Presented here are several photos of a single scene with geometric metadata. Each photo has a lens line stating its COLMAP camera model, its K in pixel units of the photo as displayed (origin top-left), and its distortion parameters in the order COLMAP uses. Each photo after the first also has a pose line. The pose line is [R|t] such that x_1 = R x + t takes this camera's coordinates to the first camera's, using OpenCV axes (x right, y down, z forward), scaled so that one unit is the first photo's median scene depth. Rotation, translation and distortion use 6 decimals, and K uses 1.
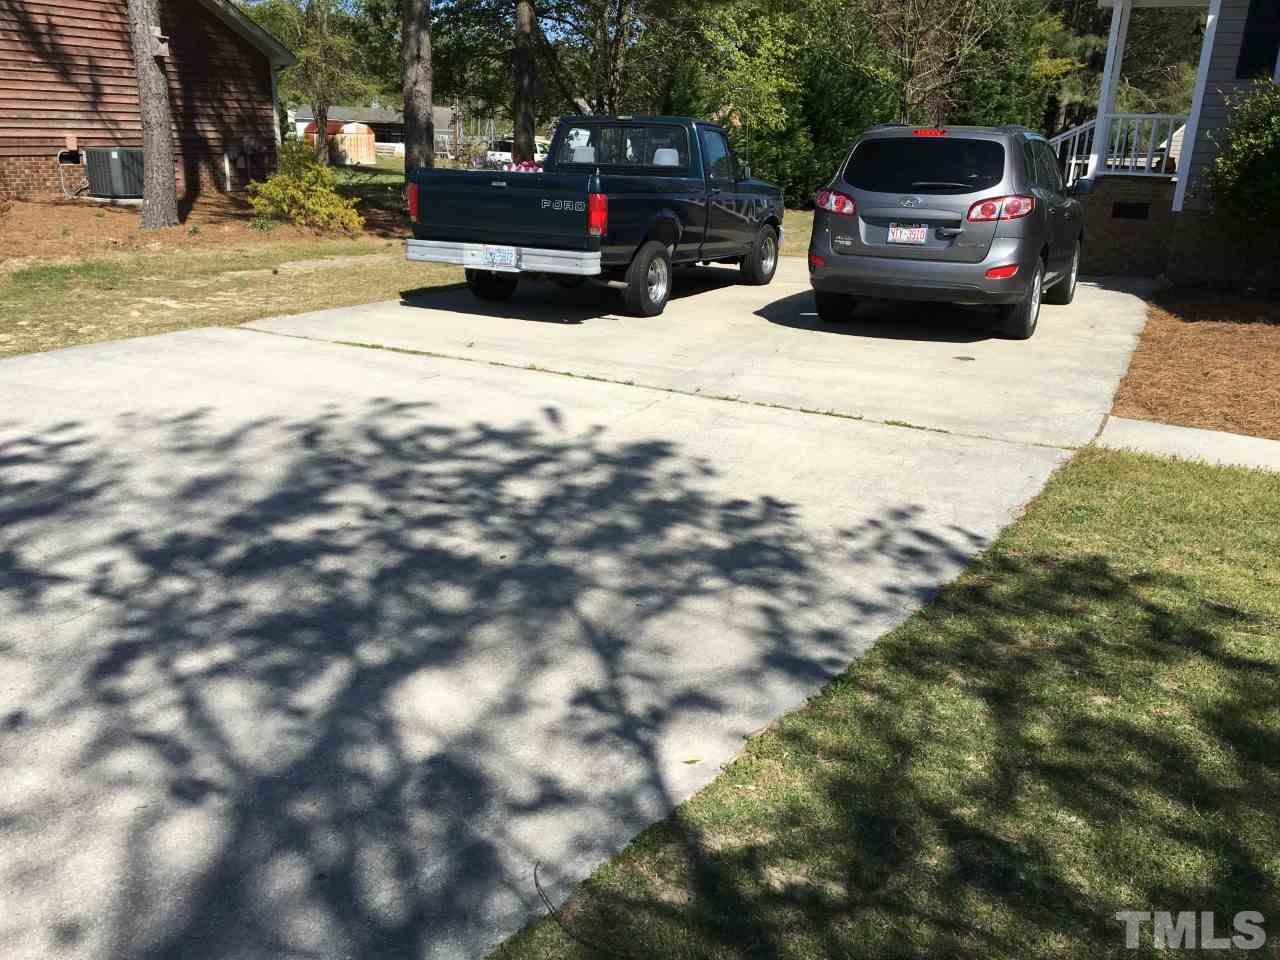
lens RADIAL K [[1074.0, 0, 641.9], [0, 1074.0, 482.2], [0, 0, 1]] dist [0.039732, -0.060490]
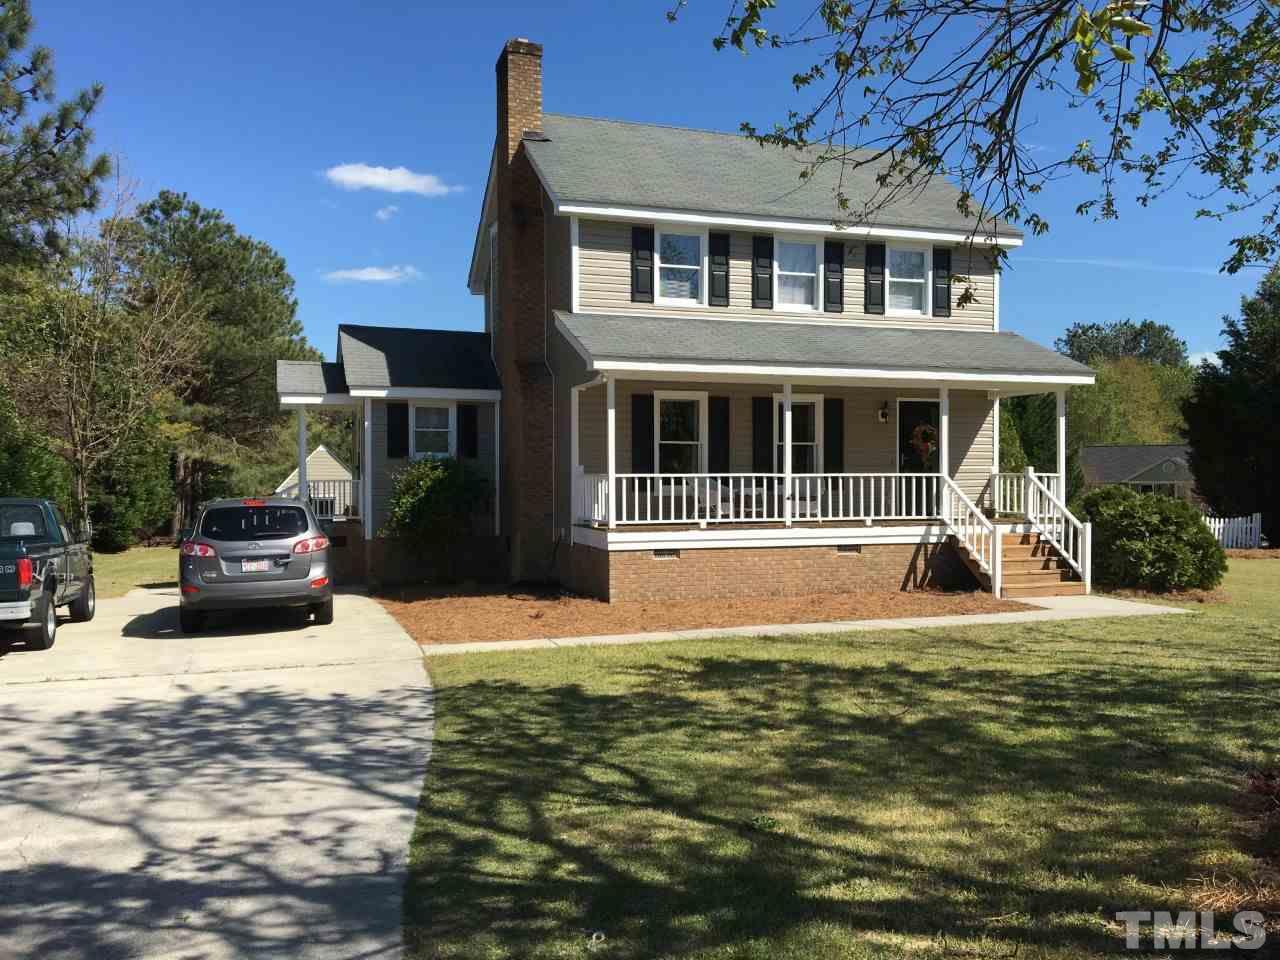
lens RADIAL K [[1074.0, 0, 639.4], [0, 1074.0, 481.3], [0, 0, 1]] dist [0.039732, -0.060490]
pose [[0.698802, -0.037255, 0.714344, -0.459220], [0.251311, 0.947768, -0.196414, 0.095757], [-0.669715, 0.316777, 0.671665, -0.438325]]
